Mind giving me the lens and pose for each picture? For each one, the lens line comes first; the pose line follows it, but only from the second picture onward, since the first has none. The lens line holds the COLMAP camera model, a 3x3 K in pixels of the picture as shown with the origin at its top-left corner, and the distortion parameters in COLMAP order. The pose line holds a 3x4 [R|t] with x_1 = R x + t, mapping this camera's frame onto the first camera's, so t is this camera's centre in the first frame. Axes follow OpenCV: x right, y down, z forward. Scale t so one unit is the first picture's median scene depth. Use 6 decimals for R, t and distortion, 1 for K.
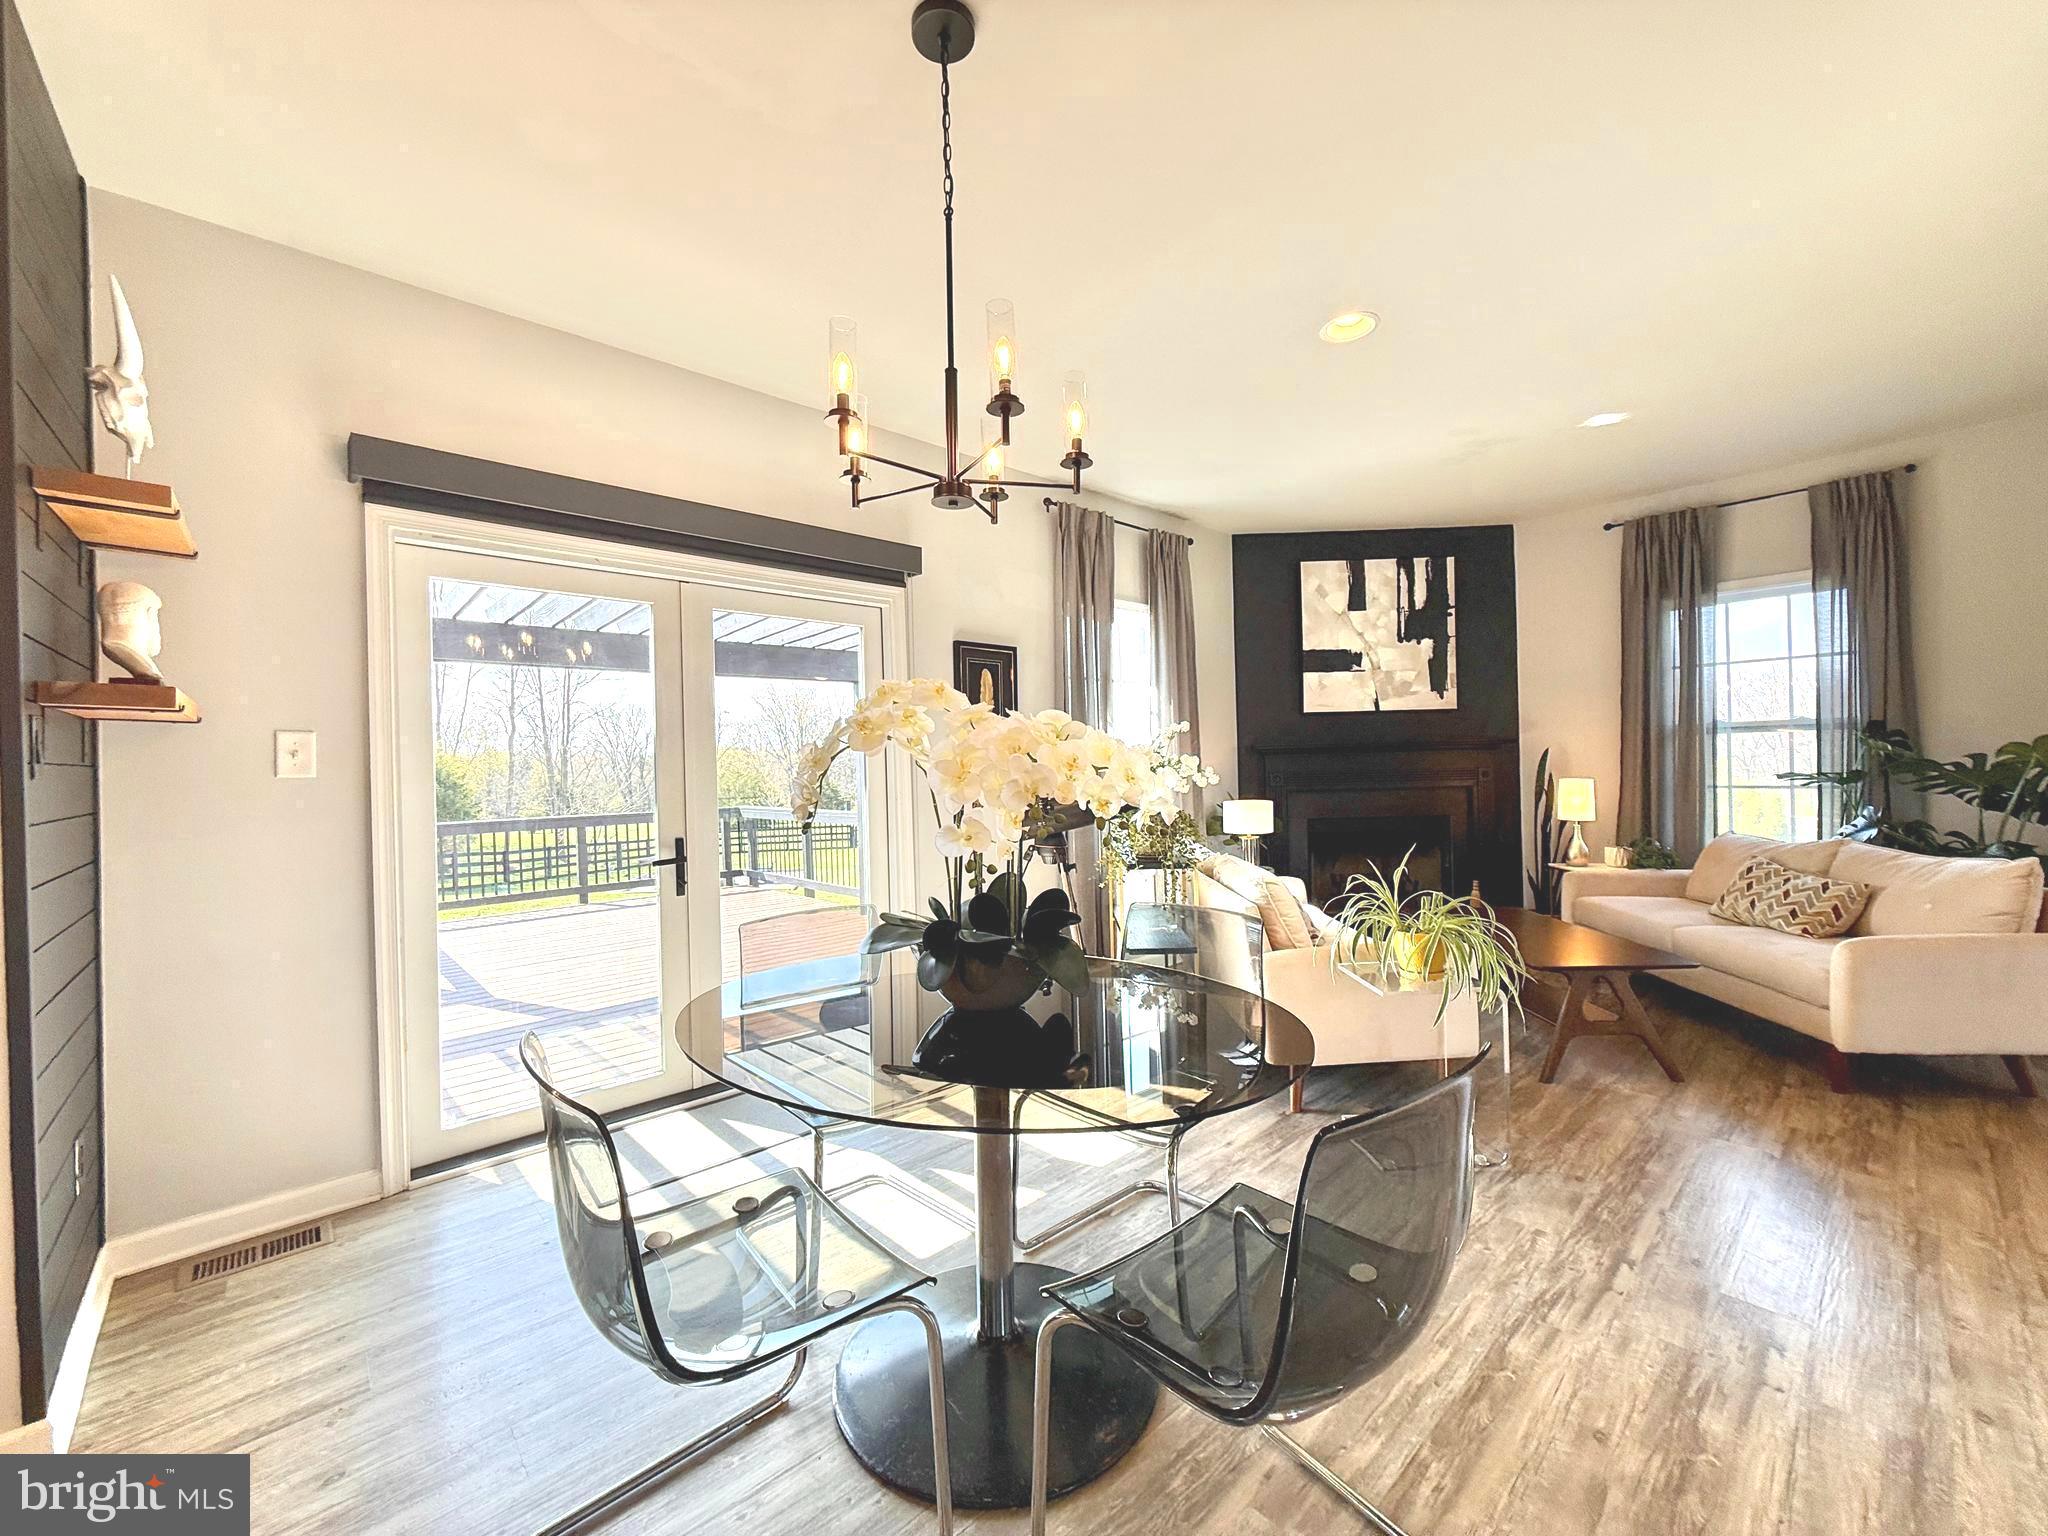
lens RADIAL K [[815.3, 0, 1025.9], [0, 815.3, 778.8], [0, 0, 1]] dist [-0.000235, 0.000058]
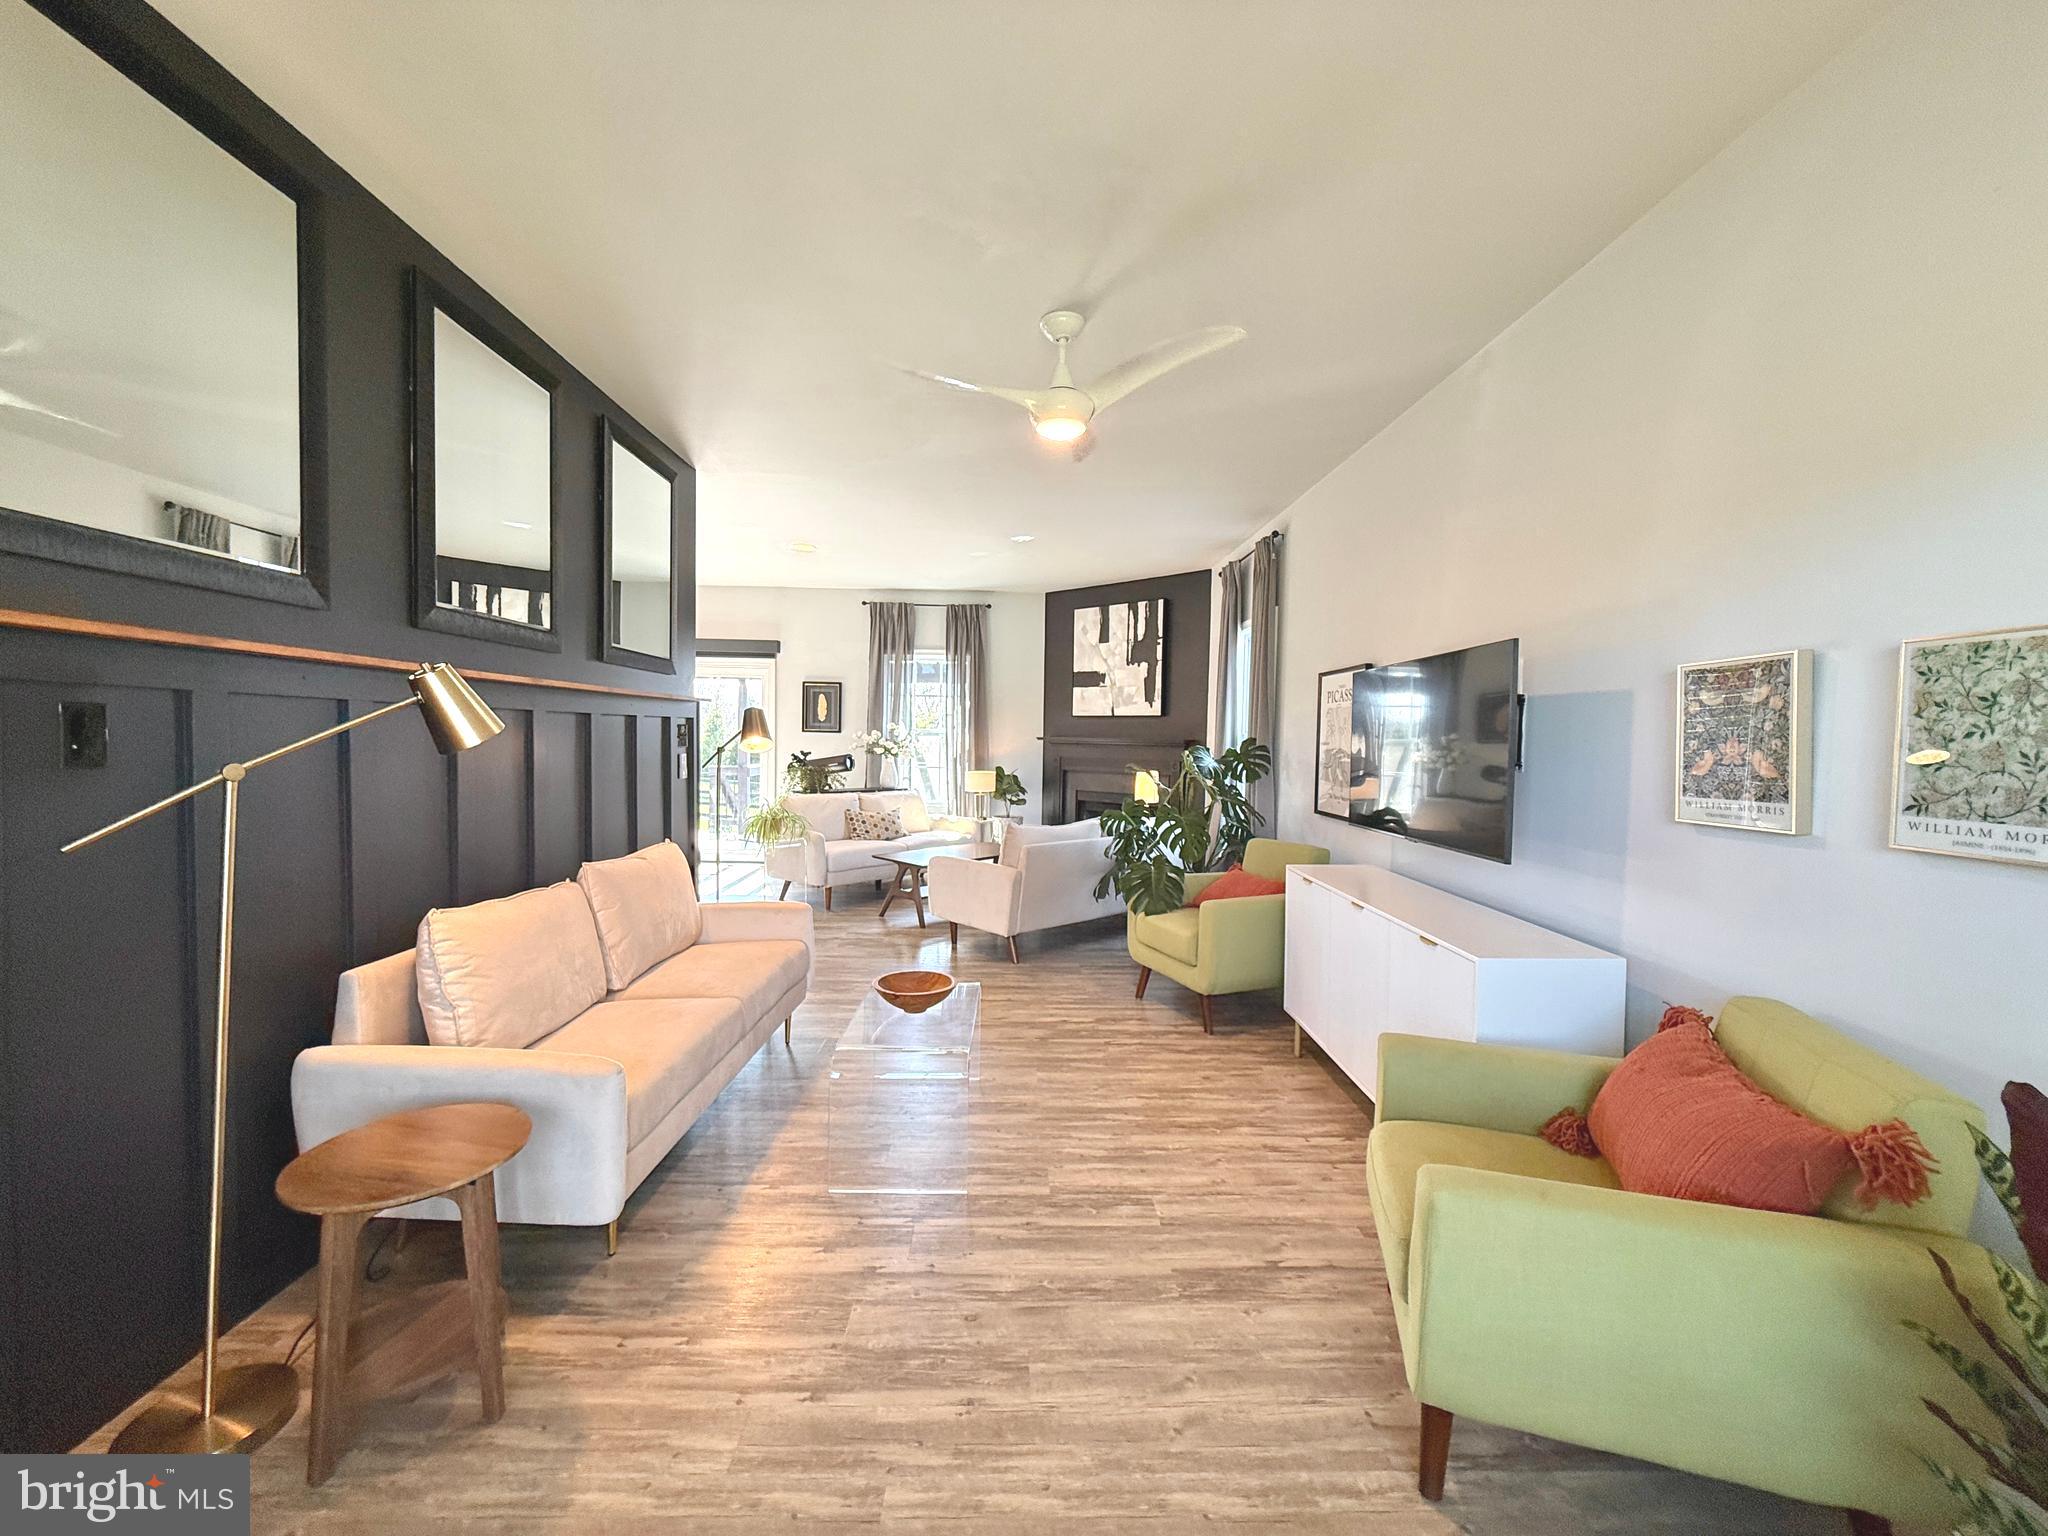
lens RADIAL K [[815.3, 0, 1021.0], [0, 815.3, 767.1], [0, 0, 1]] dist [-0.000235, 0.000058]
pose [[0.733628, 0.067542, -0.676187, 1.252252], [-0.048291, 0.997714, 0.047266, -0.054451], [0.677833, -0.002022, 0.735213, -0.111982]]
